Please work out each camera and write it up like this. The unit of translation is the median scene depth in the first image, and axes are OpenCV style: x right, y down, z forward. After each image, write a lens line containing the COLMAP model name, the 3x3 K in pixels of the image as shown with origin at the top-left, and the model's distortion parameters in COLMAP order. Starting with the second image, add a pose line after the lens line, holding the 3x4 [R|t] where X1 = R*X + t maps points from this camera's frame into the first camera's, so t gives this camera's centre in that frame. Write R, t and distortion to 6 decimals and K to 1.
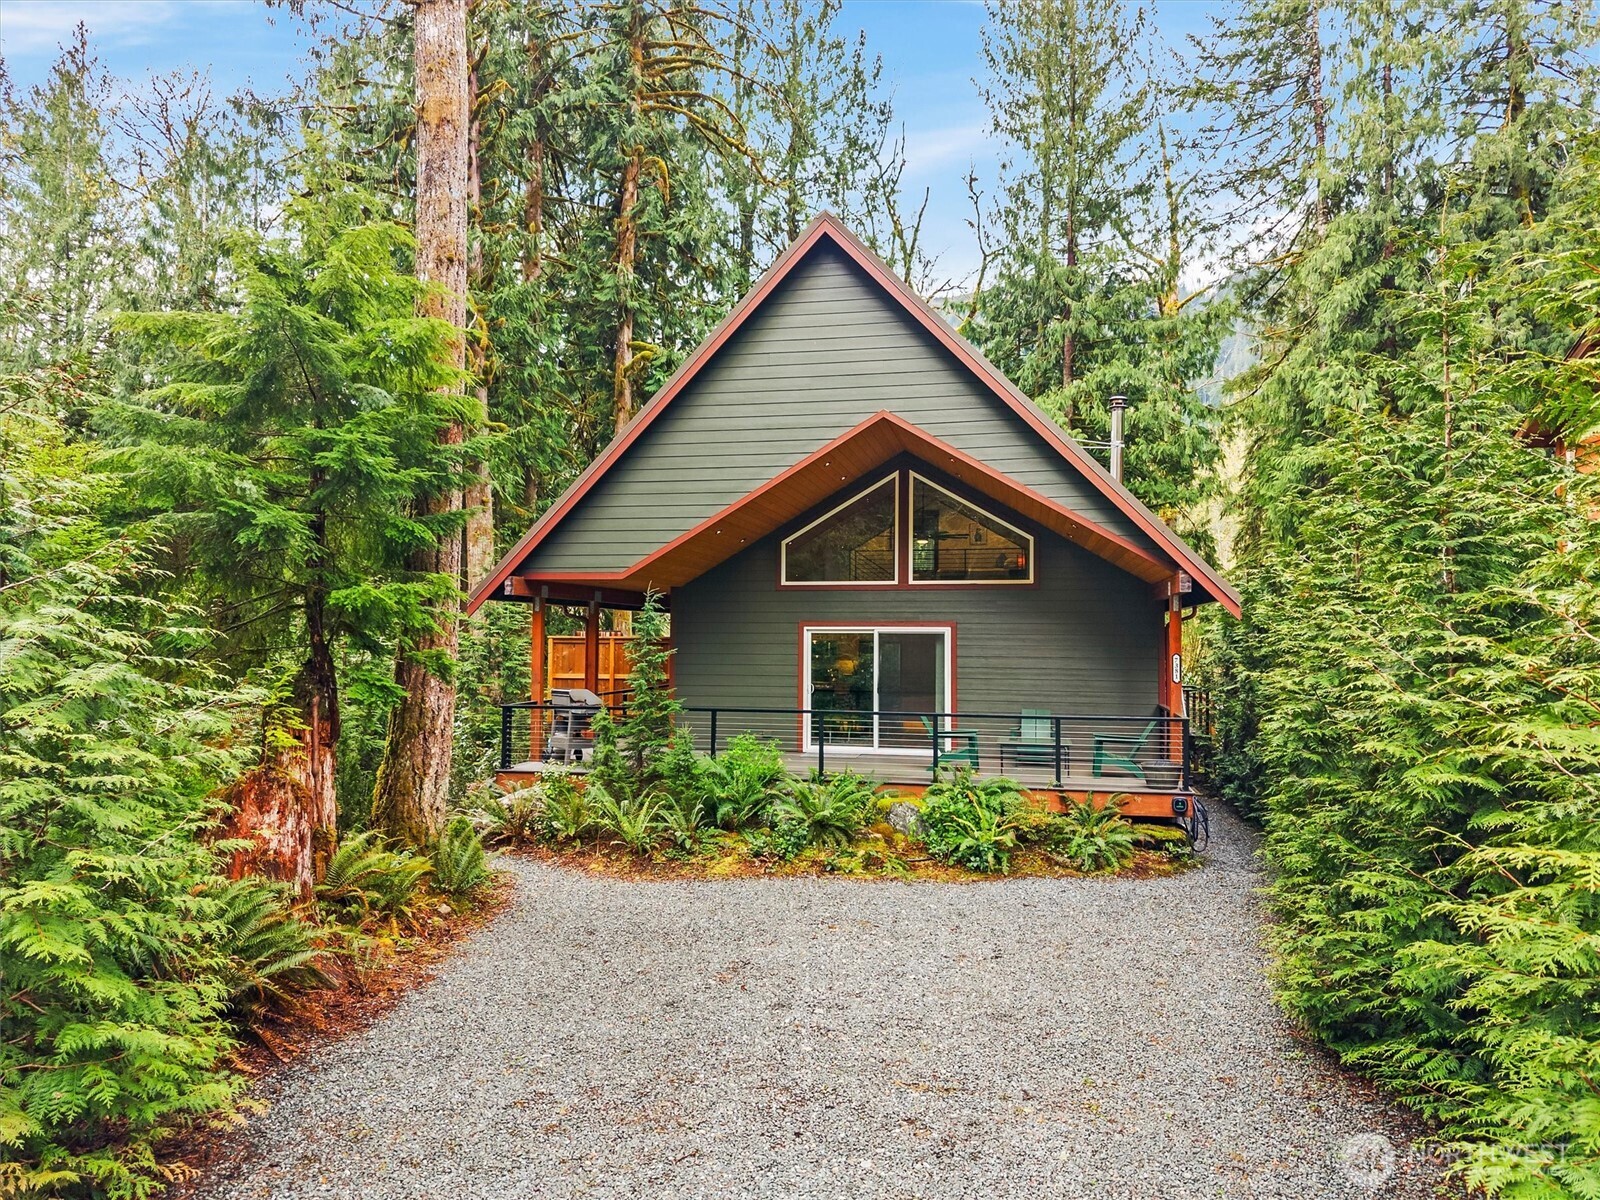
lens RADIAL K [[1089.2, 0, 799.8], [0, 1089.2, 571.3], [0, 0, 1]] dist [0.026471, -0.023057]
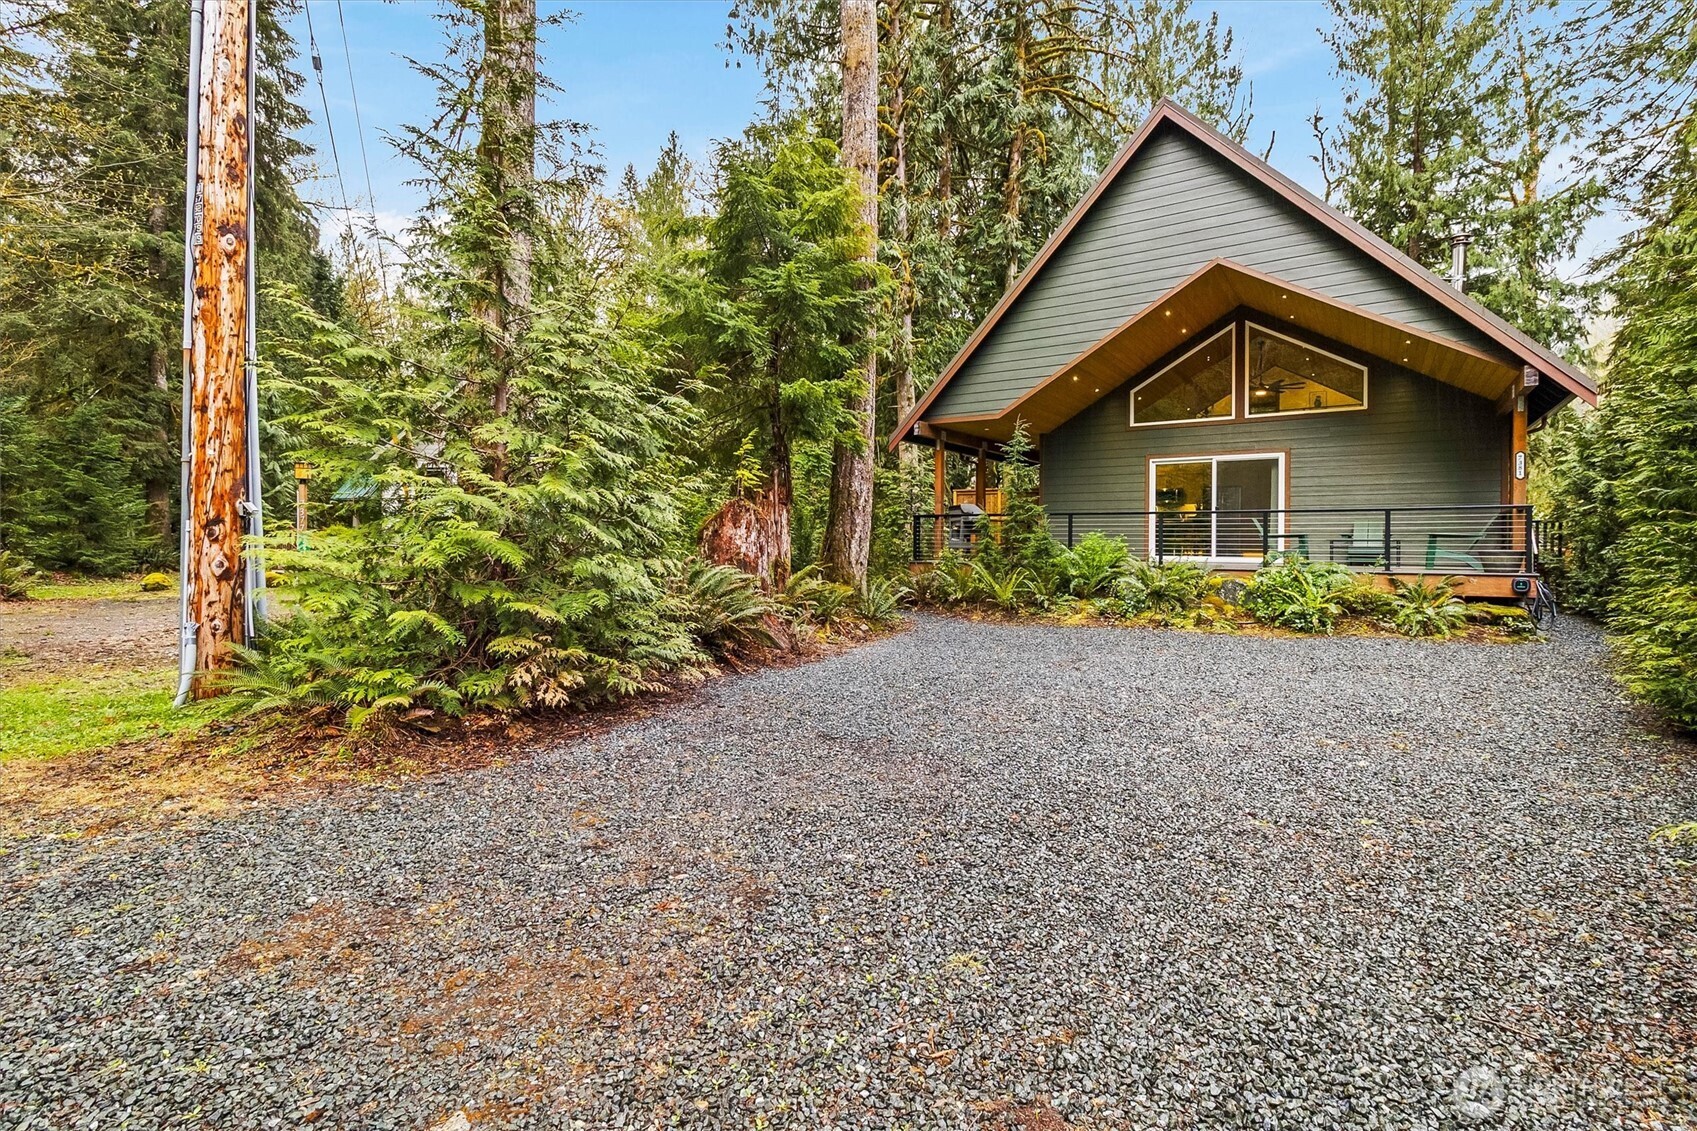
lens RADIAL K [[796.3, 0, 854.1], [0, 796.3, 532.9], [0, 0, 1]] dist [0.001731, 0.000982]
pose [[0.930460, 0.000091, -0.366393, 0.025403], [0.013981, 0.999263, 0.035752, 0.109178], [0.366126, -0.038388, 0.929773, 0.040342]]
